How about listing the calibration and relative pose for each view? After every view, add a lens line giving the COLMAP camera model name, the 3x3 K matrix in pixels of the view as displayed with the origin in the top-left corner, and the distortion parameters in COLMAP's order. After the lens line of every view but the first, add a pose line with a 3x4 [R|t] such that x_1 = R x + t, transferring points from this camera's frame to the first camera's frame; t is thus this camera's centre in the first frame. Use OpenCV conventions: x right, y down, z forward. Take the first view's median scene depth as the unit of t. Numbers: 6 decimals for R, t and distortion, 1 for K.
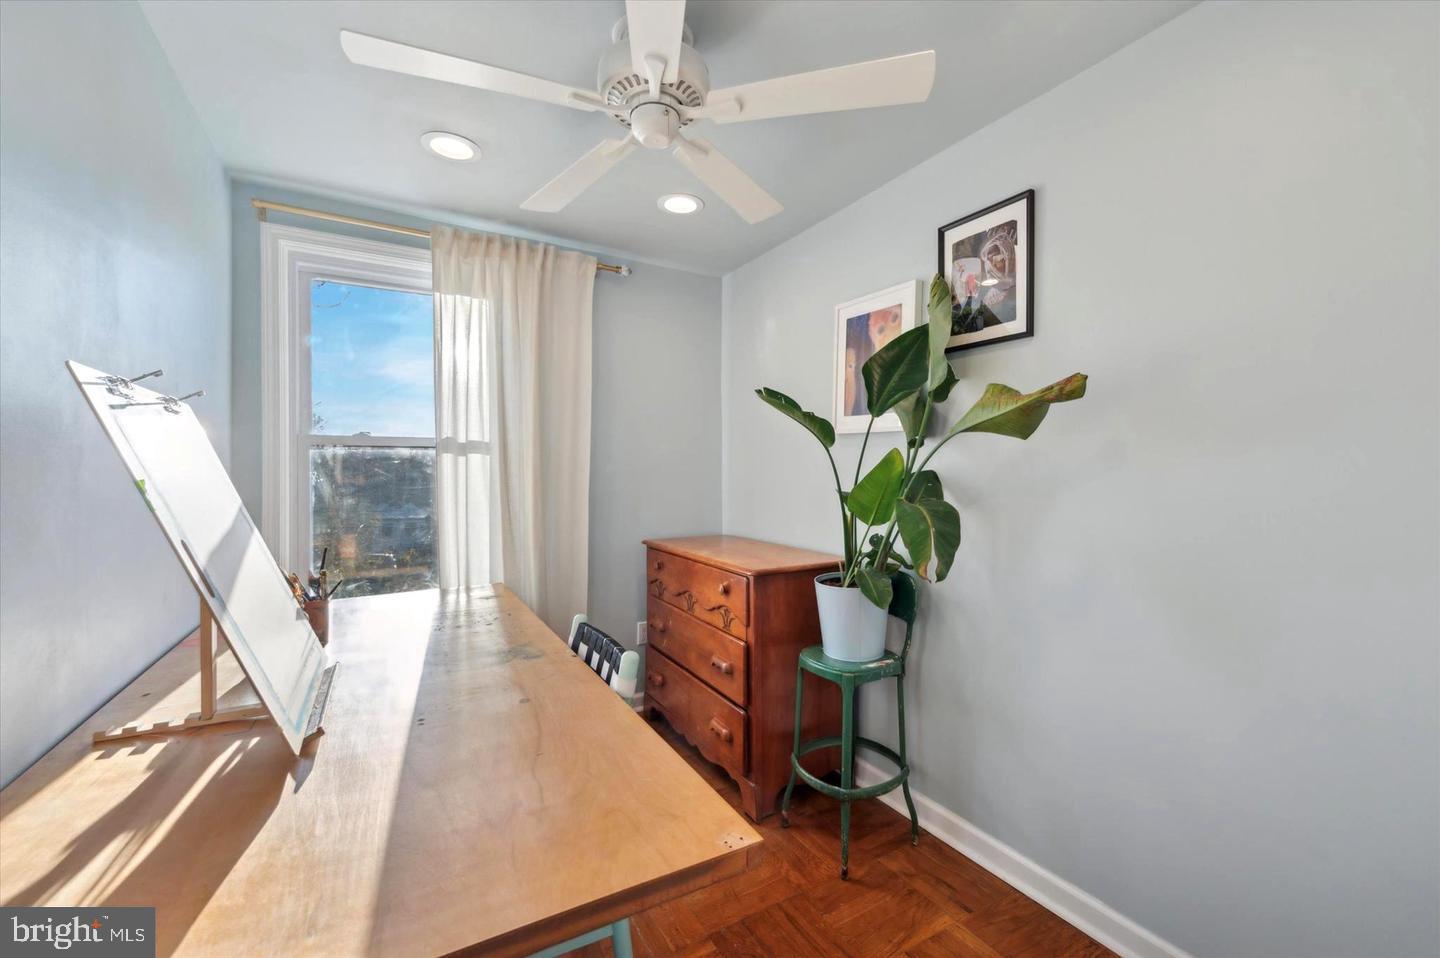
lens RADIAL K [[582.7, 0, 730.7], [0, 582.7, 475.3], [0, 0, 1]] dist [-0.001339, -0.000089]
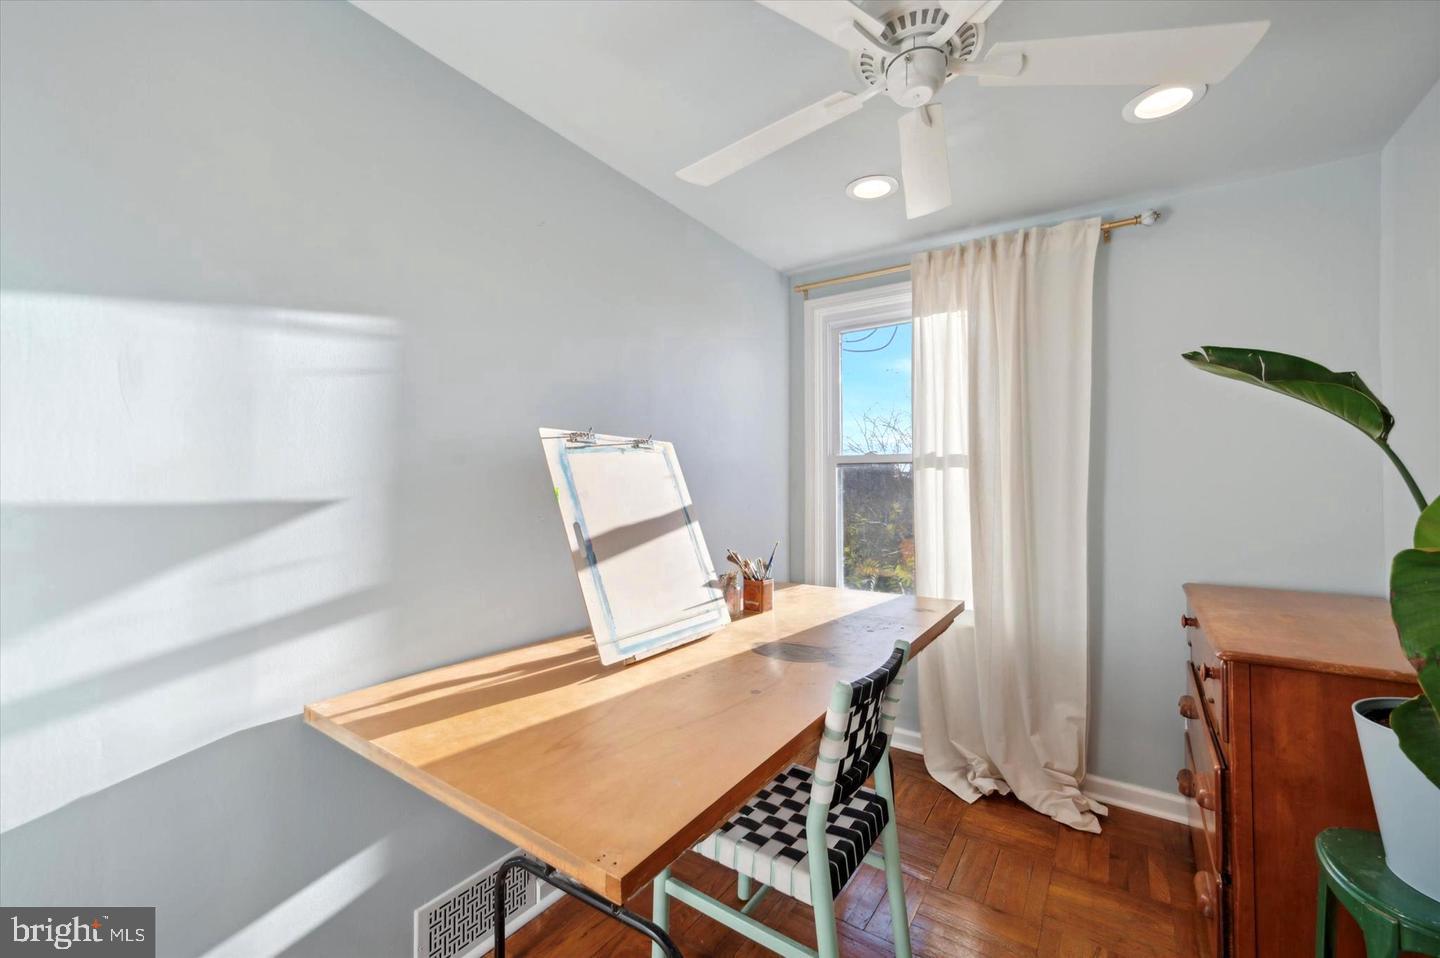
lens RADIAL K [[582.7, 0, 730.4], [0, 582.7, 480.1], [0, 0, 1]] dist [-0.001339, -0.000089]
pose [[0.432139, -0.005593, -0.901790, 0.314090], [-0.010587, 0.999880, -0.011275, -0.000220], [0.901745, 0.014420, 0.432028, 0.239393]]
